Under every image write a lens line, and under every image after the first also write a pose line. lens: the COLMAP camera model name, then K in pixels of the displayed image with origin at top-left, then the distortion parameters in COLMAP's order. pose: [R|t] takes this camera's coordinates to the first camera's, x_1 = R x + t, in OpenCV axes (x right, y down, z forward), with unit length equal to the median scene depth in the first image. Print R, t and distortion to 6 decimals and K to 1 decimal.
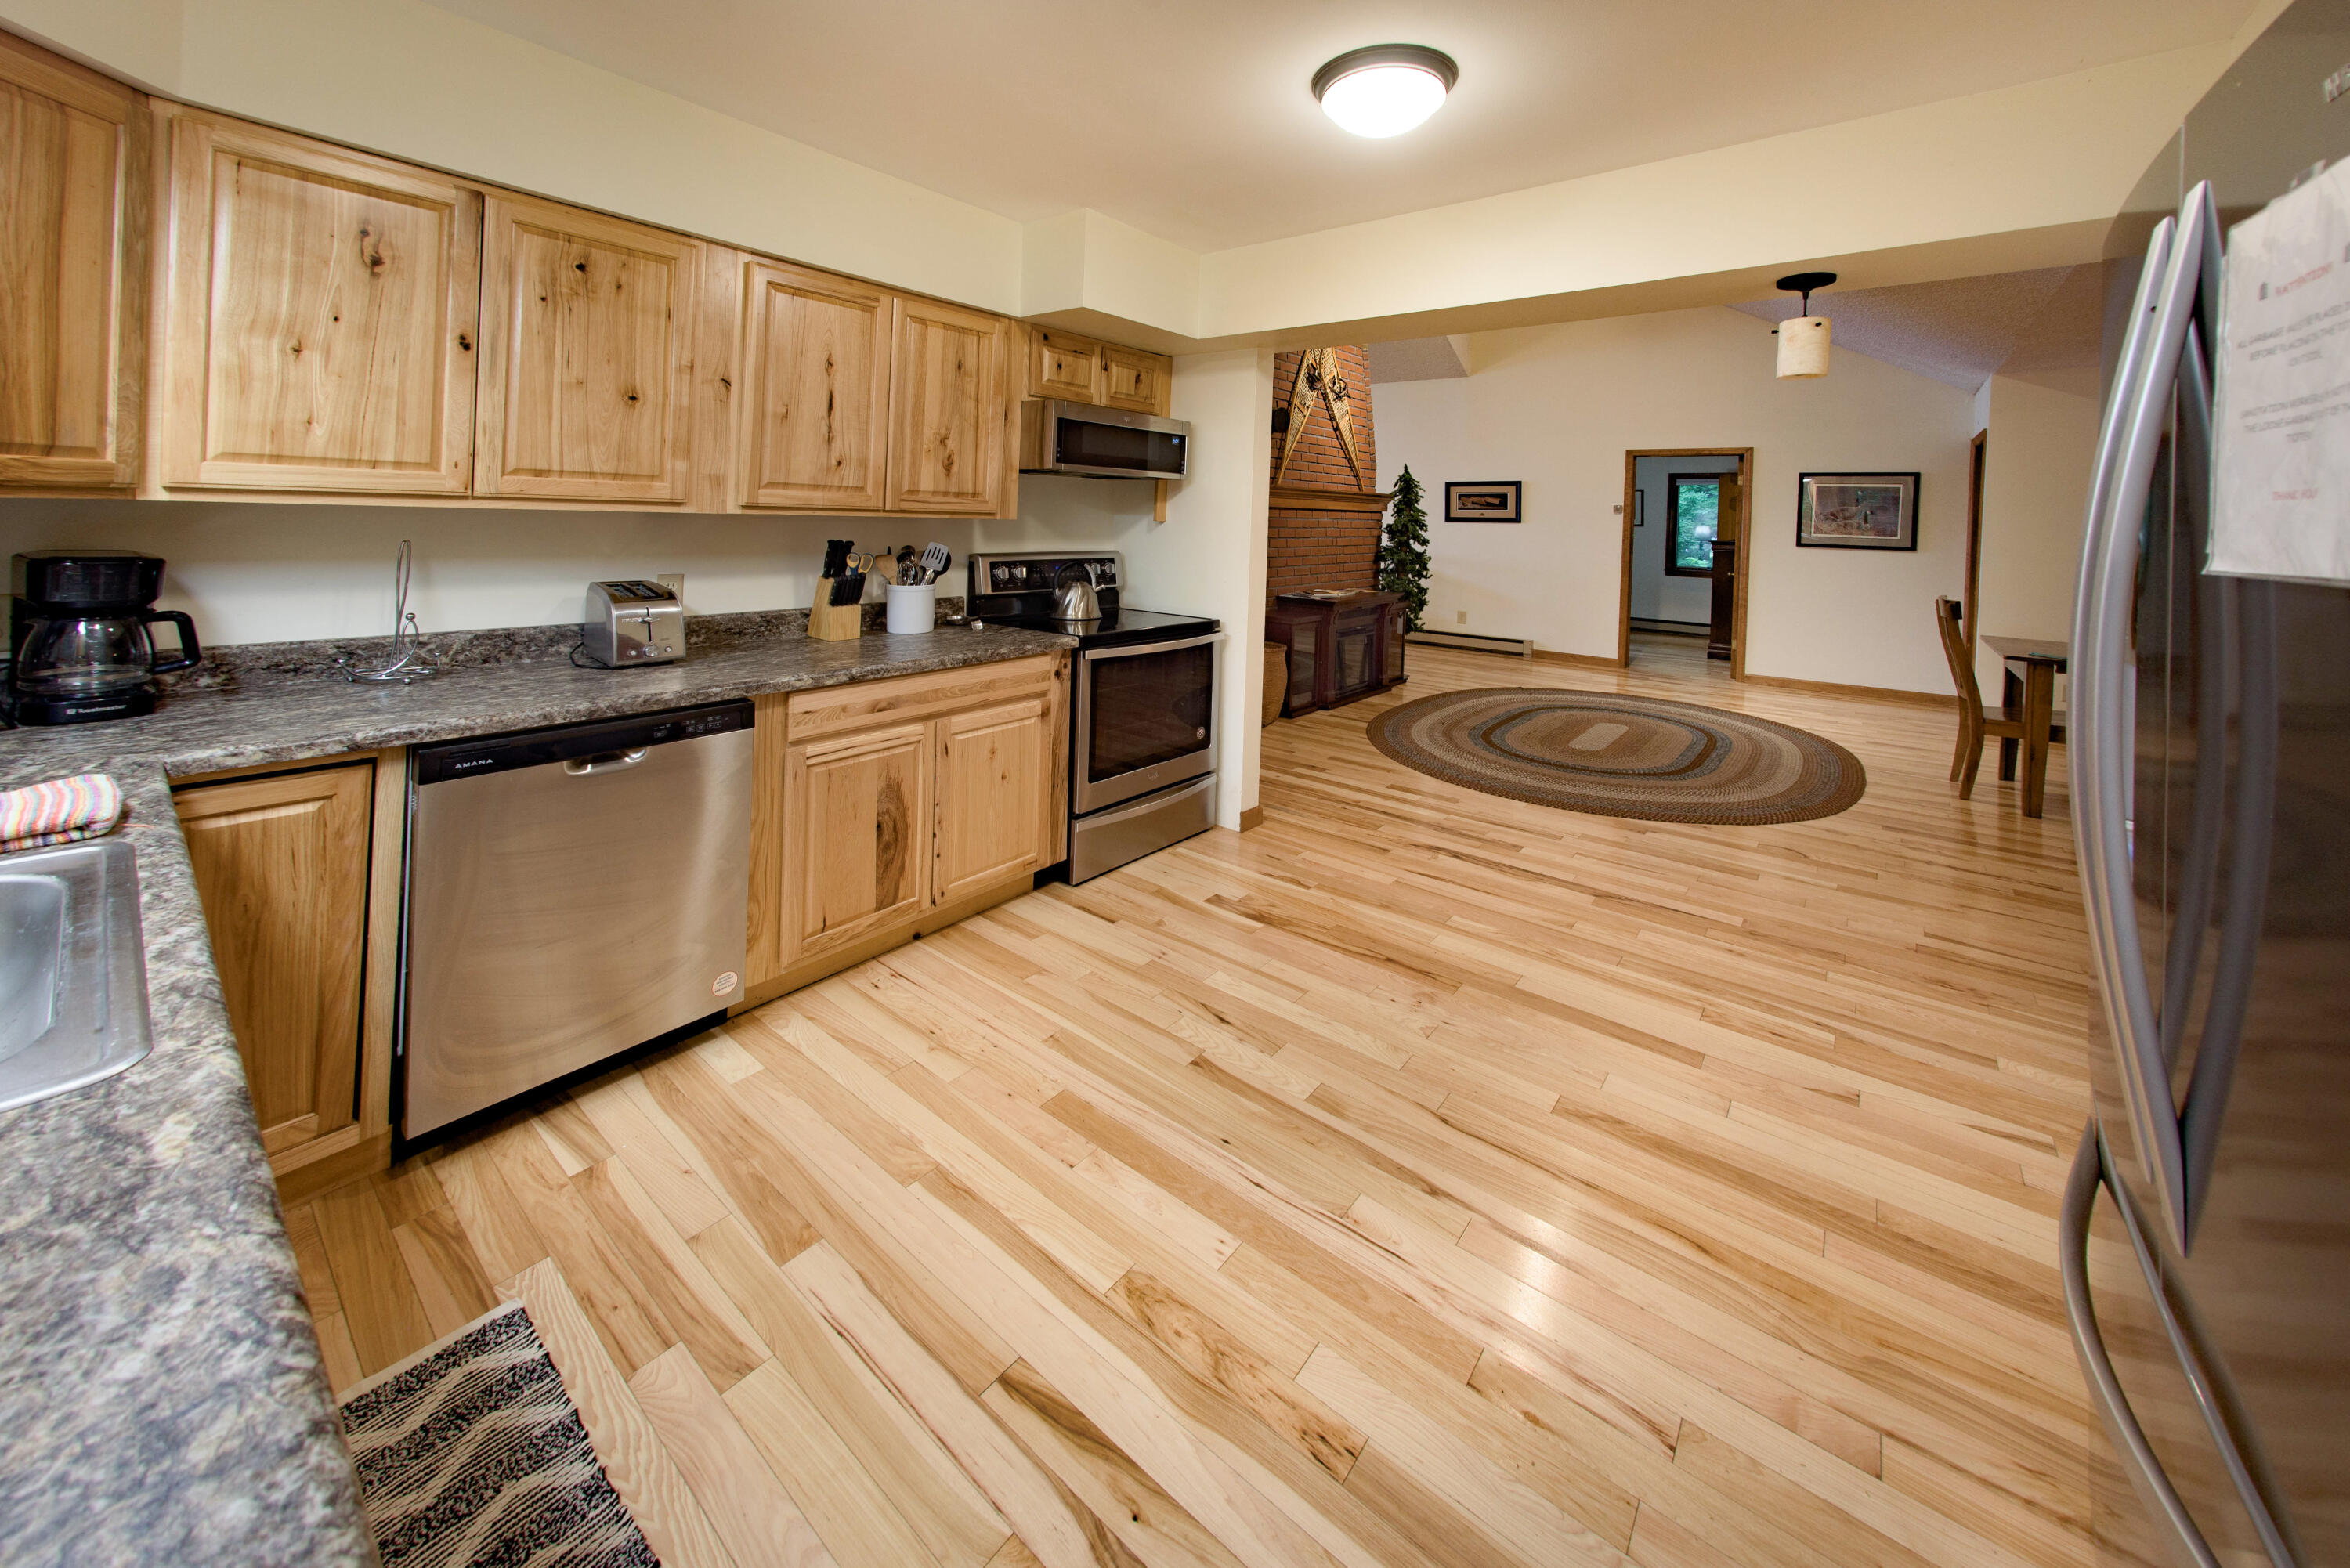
lens RADIAL K [[860.3, 0, 1036.6], [0, 860.3, 547.4], [0, 0, 1]] dist [0.001854, 0.000230]
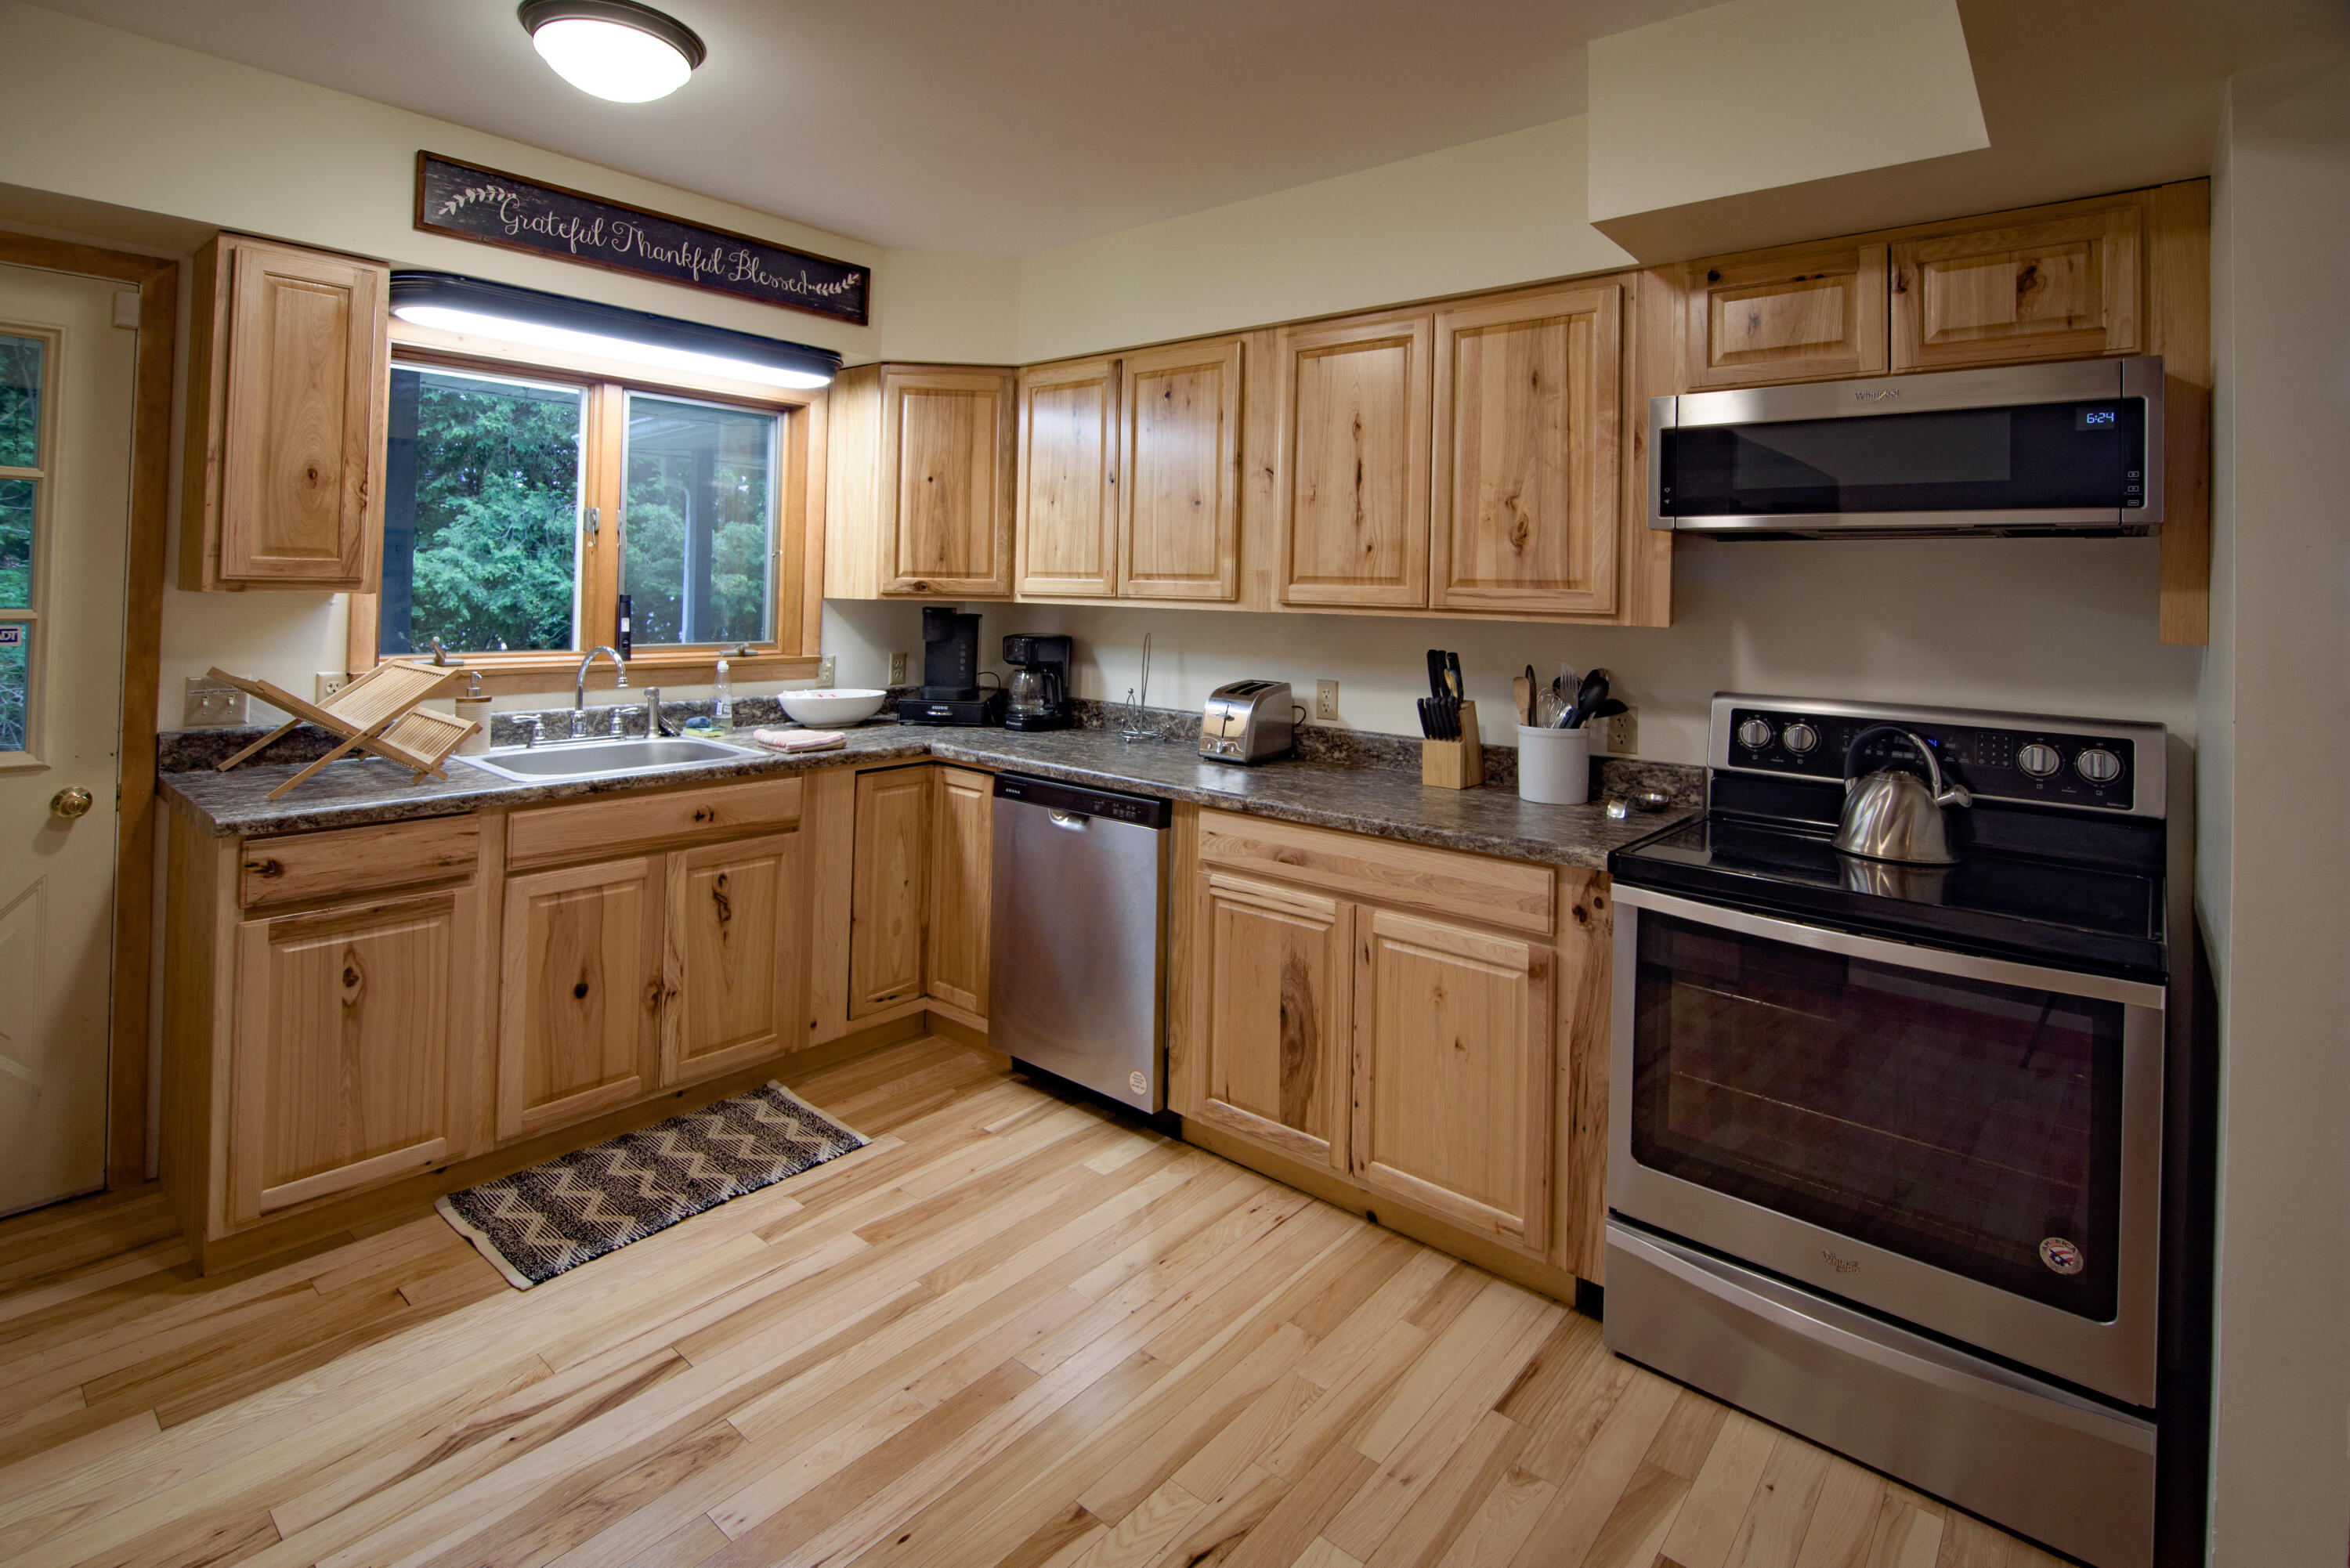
lens RADIAL K [[1118.8, 0, 1231.4], [0, 1118.8, 598.5], [0, 0, 1]] dist [-0.009019, -0.000649]
pose [[0.094473, -0.021108, -0.995304, 0.870362], [-0.060692, 0.997793, -0.026921, -0.019786], [0.993676, 0.062950, 0.092983, 0.883246]]
